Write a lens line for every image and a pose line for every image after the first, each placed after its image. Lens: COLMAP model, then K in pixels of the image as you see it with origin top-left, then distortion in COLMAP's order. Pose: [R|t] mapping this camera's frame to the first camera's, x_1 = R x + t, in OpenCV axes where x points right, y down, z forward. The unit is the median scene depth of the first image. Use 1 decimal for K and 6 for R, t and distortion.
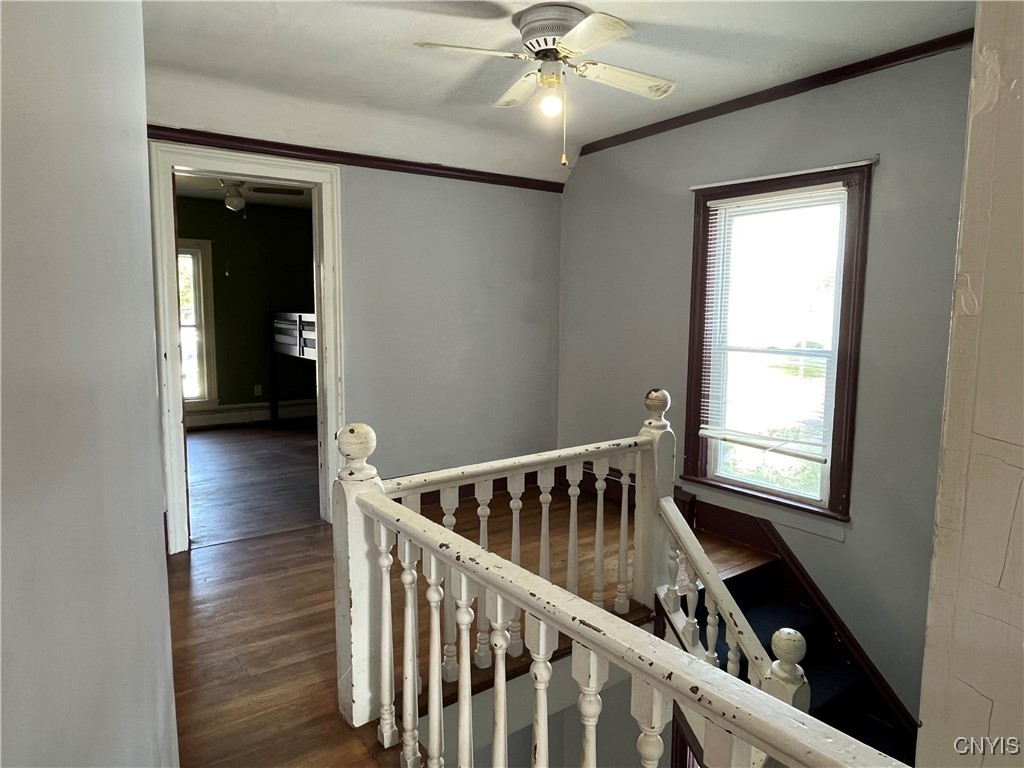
lens RADIAL K [[672.0, 0, 509.9], [0, 672.0, 378.5], [0, 0, 1]] dist [0.008038, -0.007126]
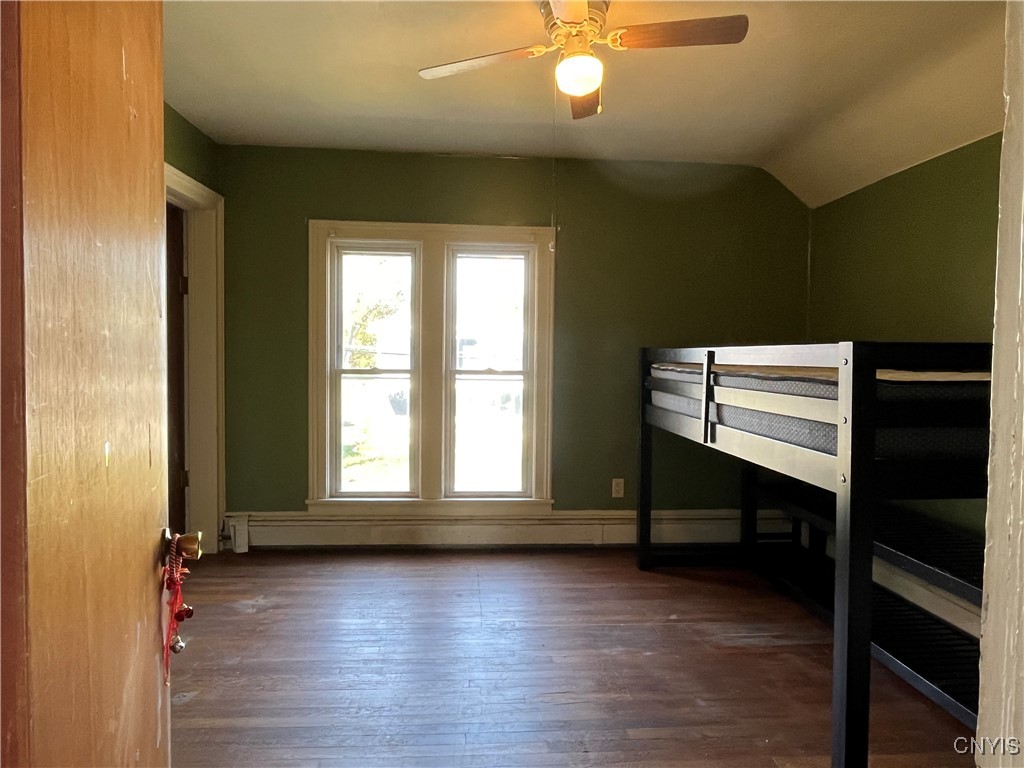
lens RADIAL K [[672.0, 0, 508.8], [0, 672.0, 381.3], [0, 0, 1]] dist [0.008038, -0.007126]
pose [[0.857854, 0.022565, -0.513397, -0.195008], [-0.060540, 0.996516, -0.057358, -0.040584], [0.510315, 0.080286, 0.856232, 0.545987]]
